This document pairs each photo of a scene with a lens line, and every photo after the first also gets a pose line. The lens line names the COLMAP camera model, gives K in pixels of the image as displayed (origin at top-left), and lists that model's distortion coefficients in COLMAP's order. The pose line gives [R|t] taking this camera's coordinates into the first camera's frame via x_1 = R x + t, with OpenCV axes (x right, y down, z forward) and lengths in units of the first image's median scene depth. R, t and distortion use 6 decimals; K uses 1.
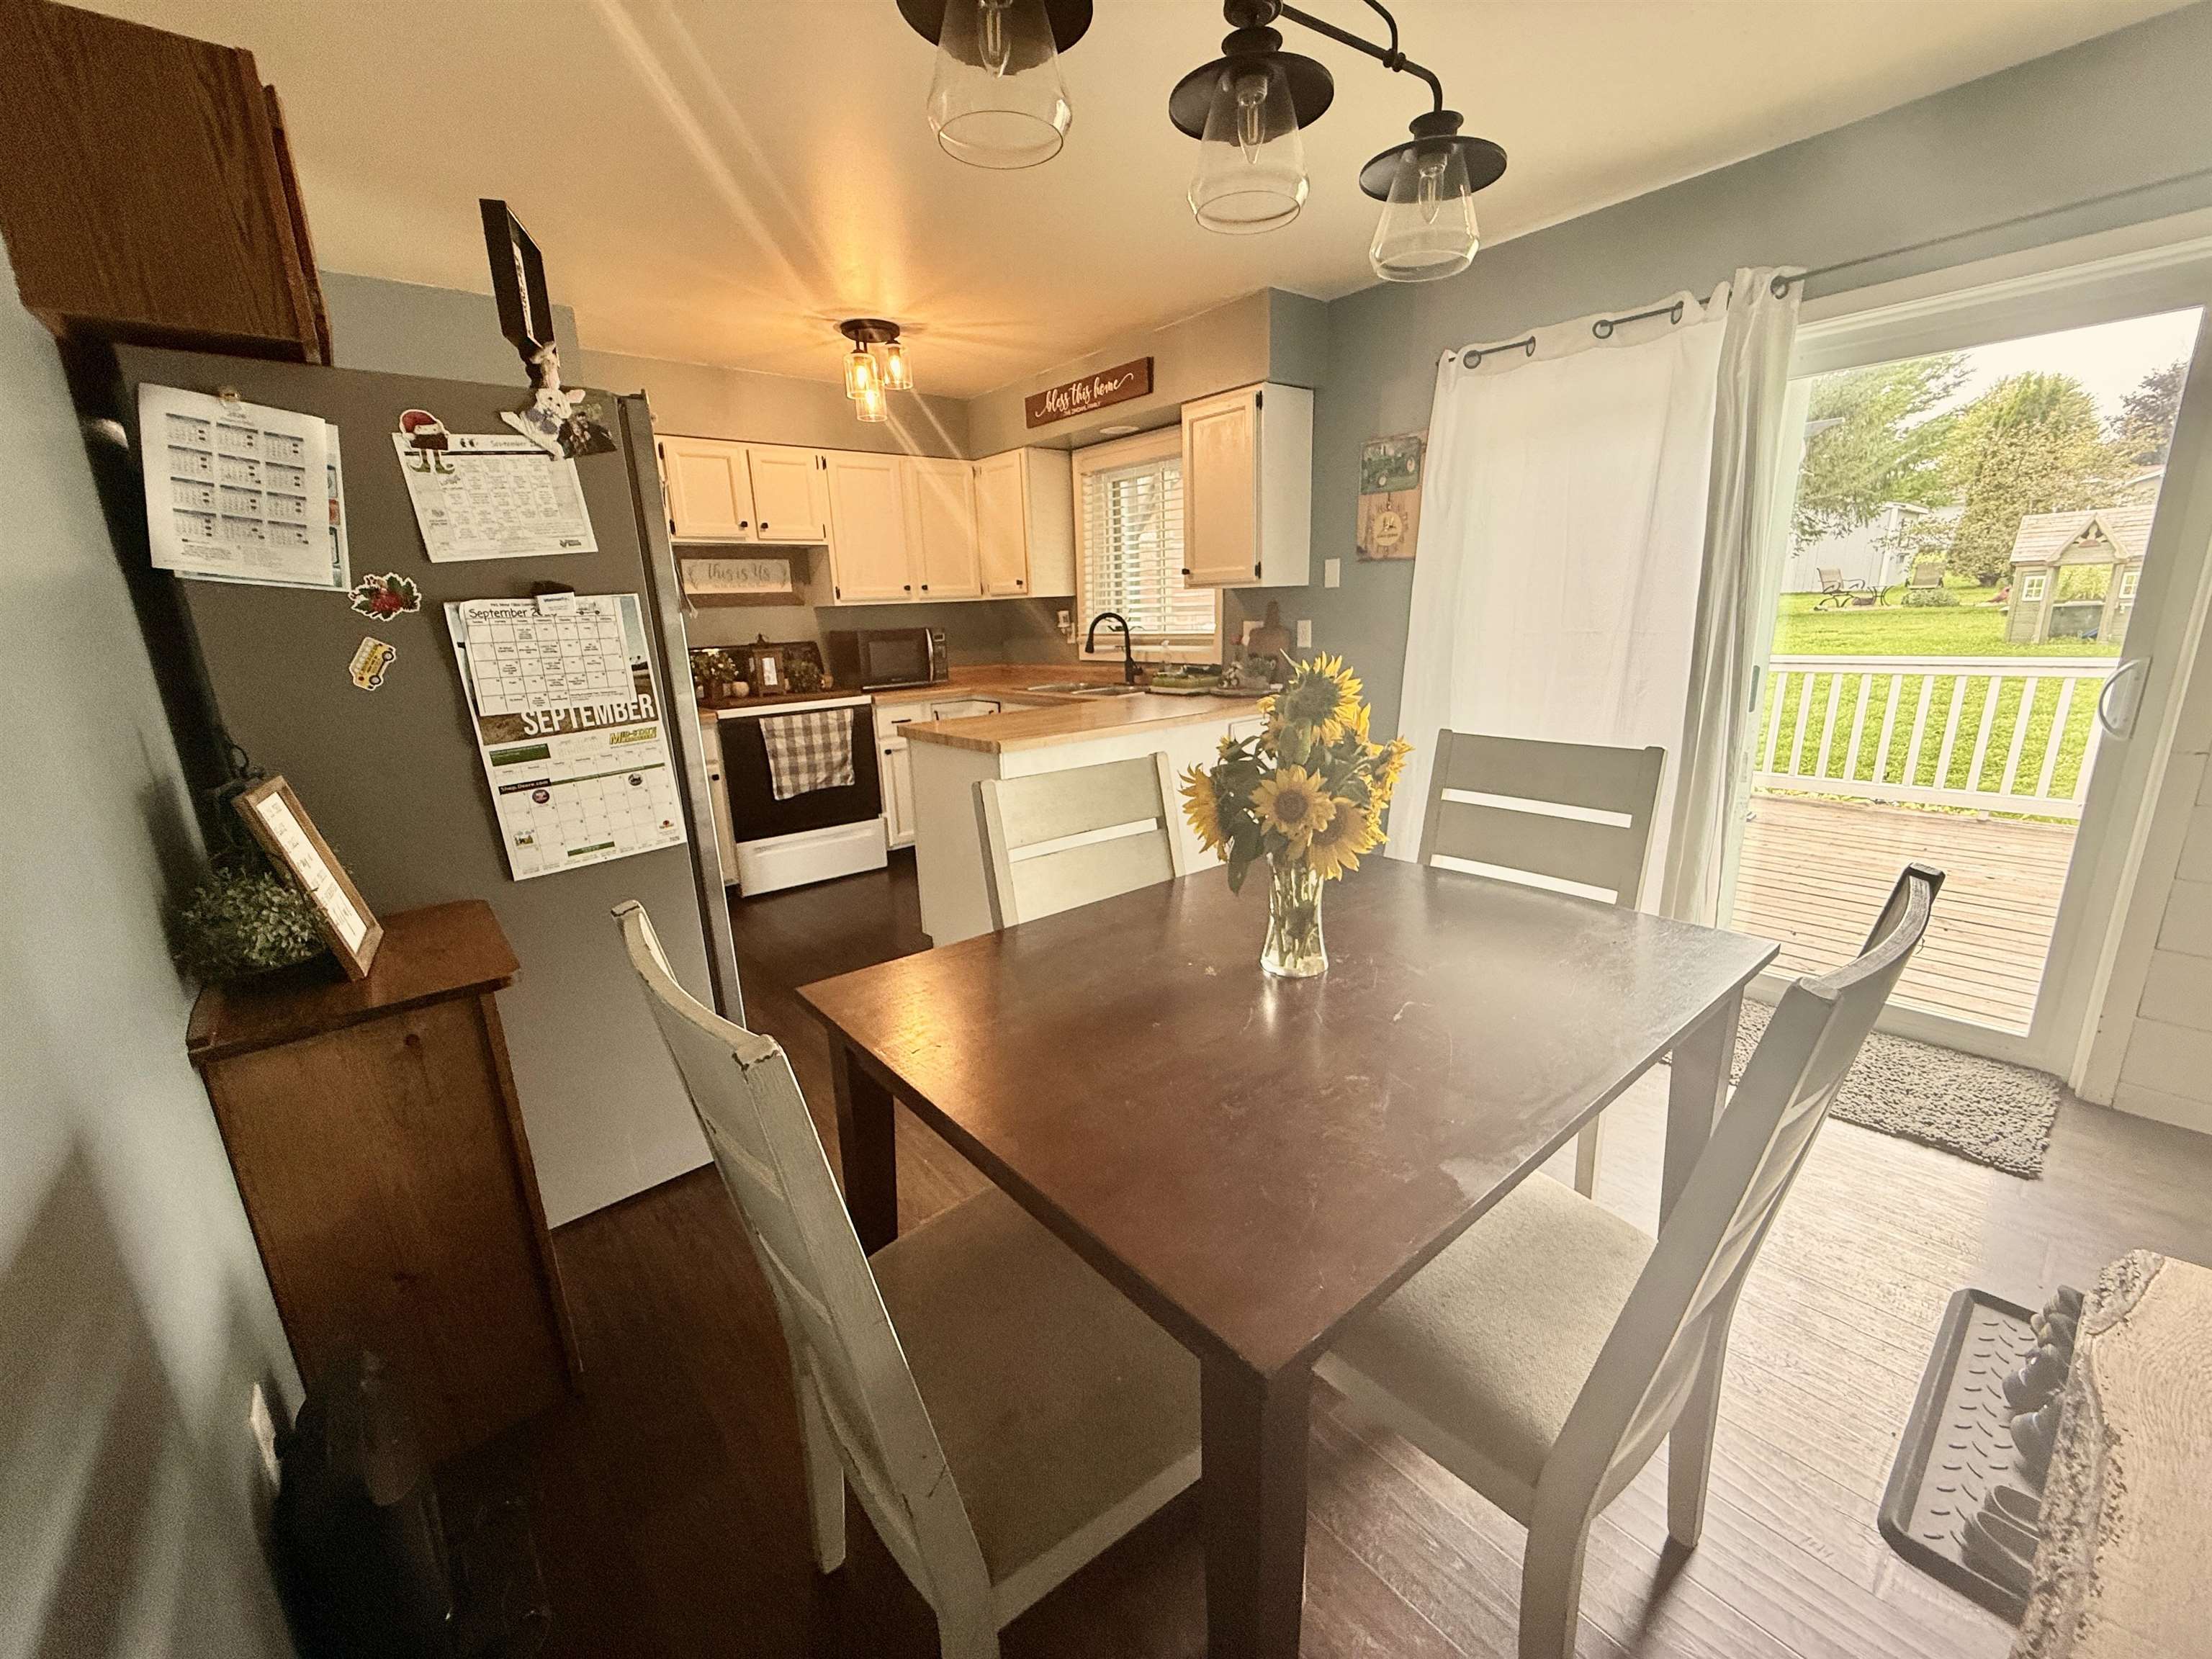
lens RADIAL K [[875.4, 0, 1106.0], [0, 875.4, 829.5], [0, 0, 1]] dist [-0.000979, -0.000086]
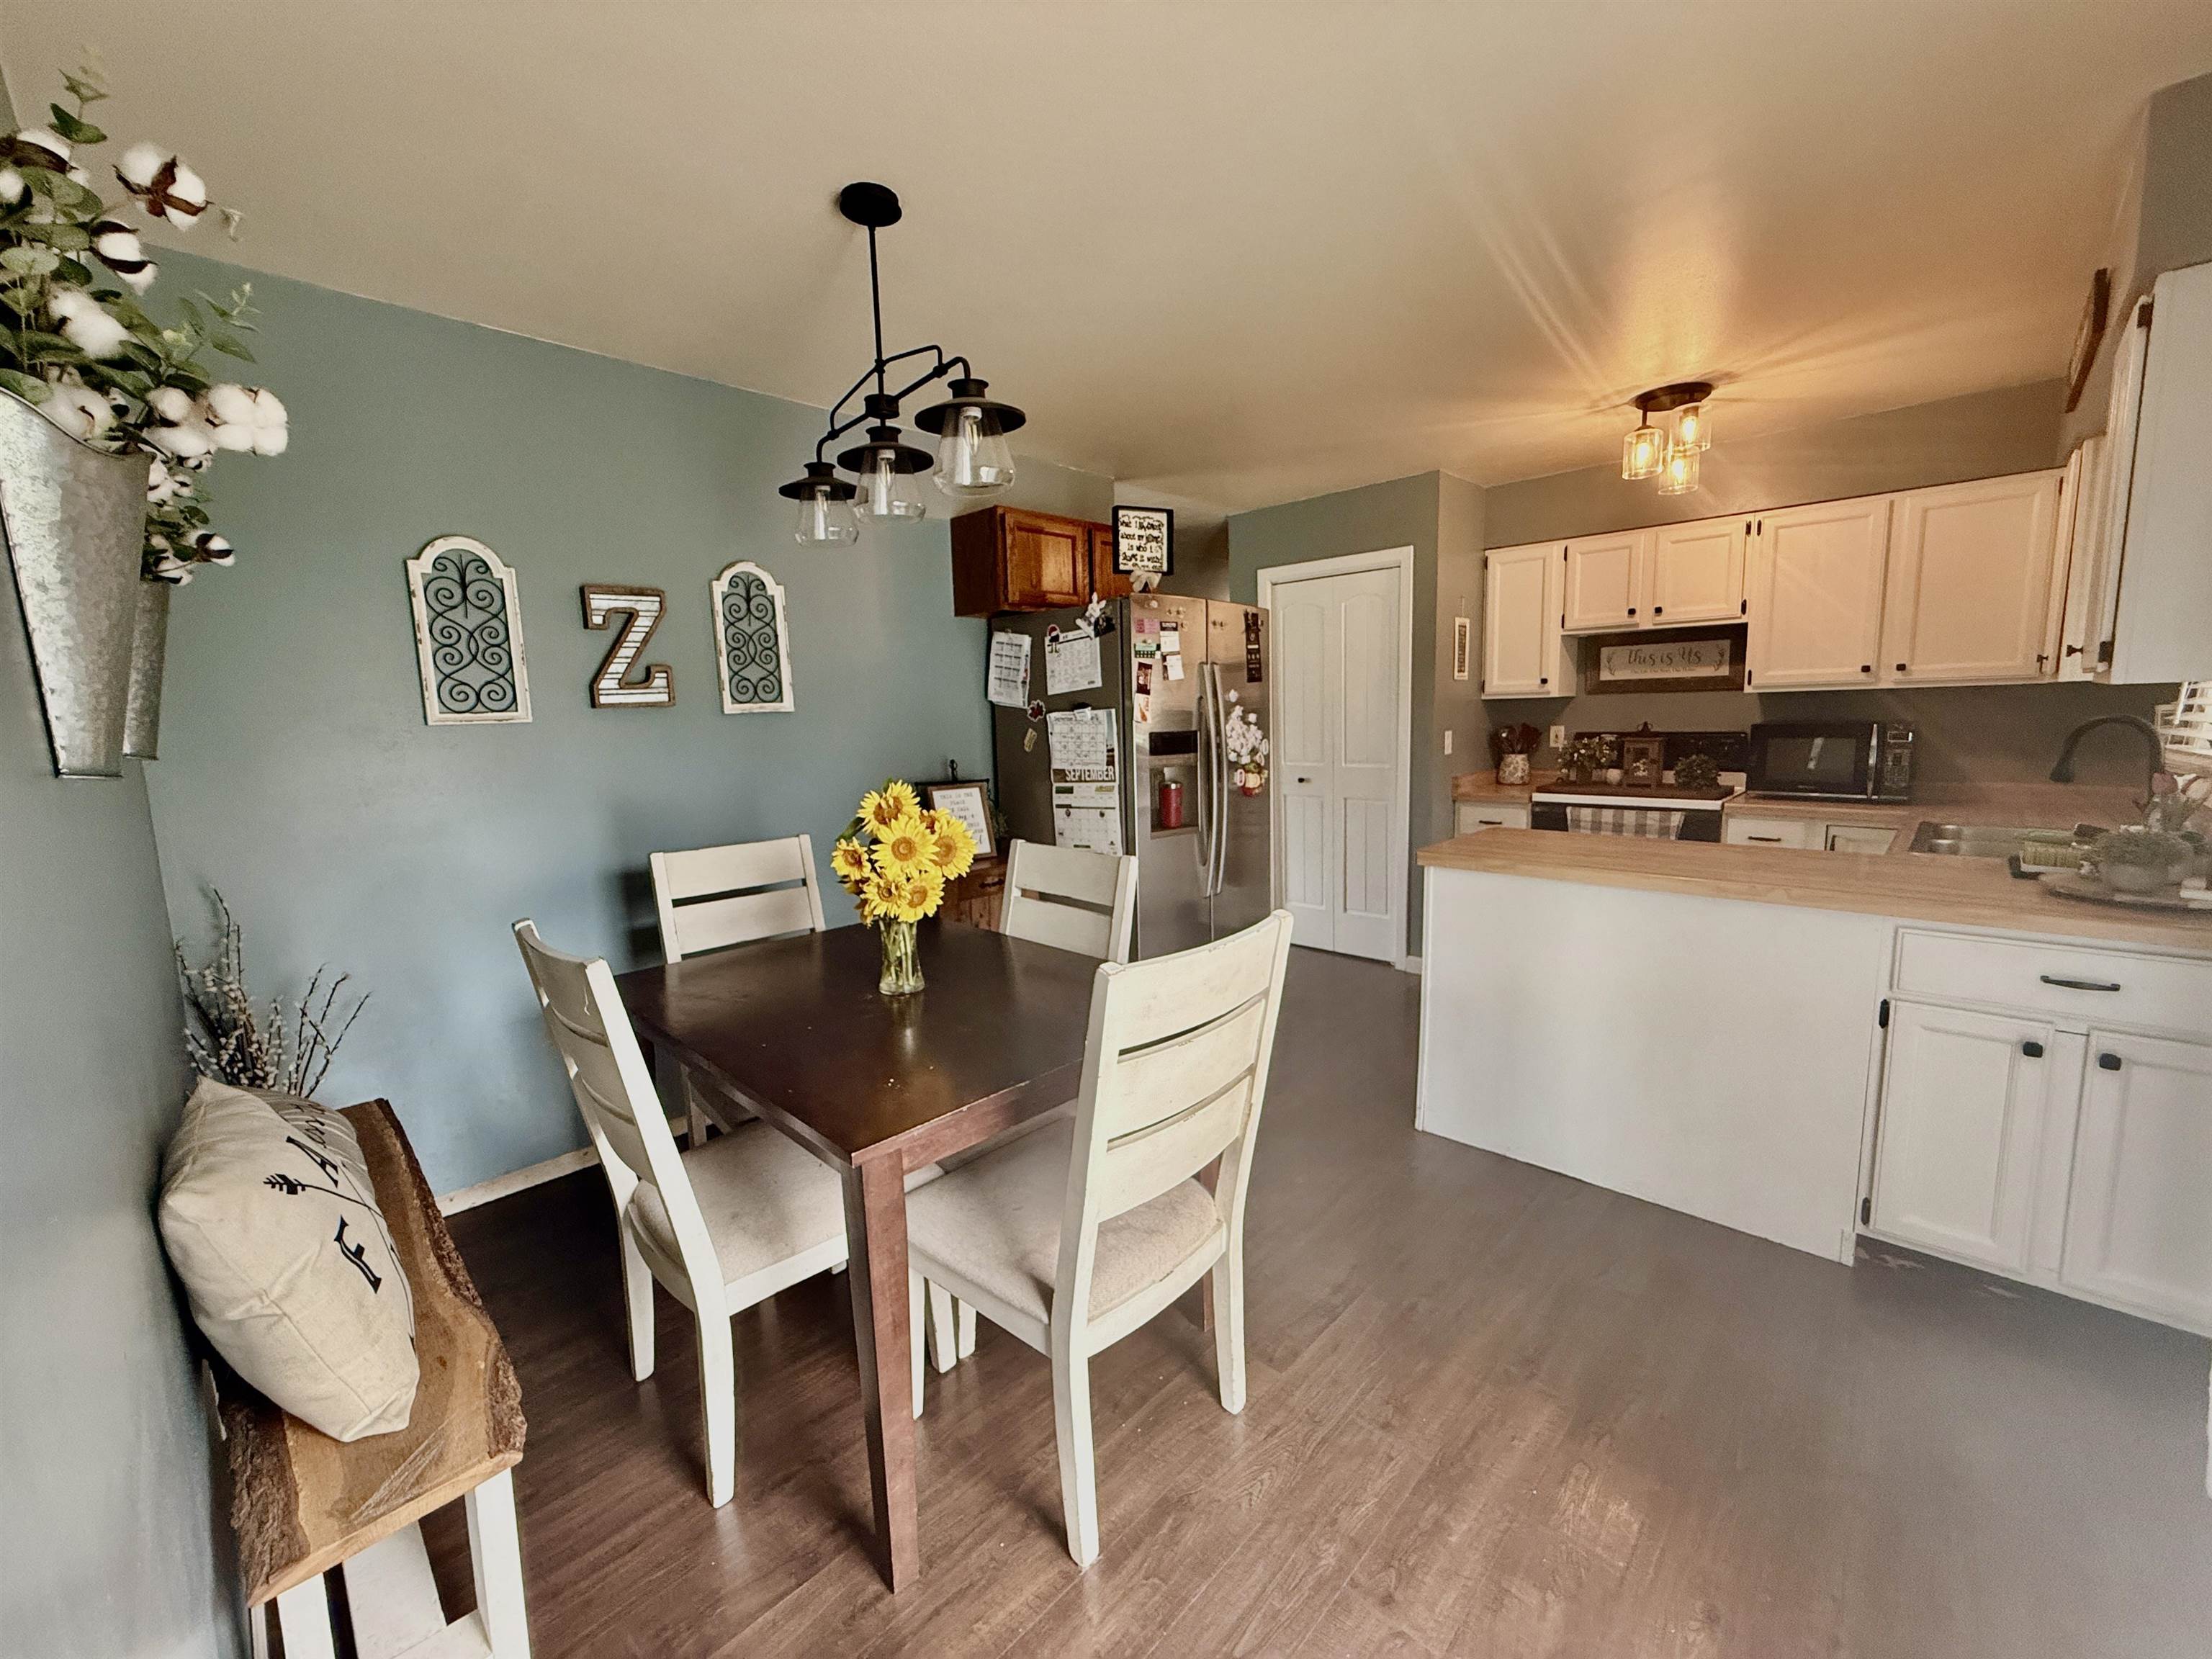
lens RADIAL K [[888.9, 0, 1106.0], [0, 888.9, 829.5], [0, 0, 1]] dist [-0.000376, 0.000004]
pose [[0.100701, 0.166678, -0.980856, 1.244962], [-0.222304, 0.964712, 0.141112, -0.289101], [0.969763, 0.203838, 0.134201, 0.812543]]
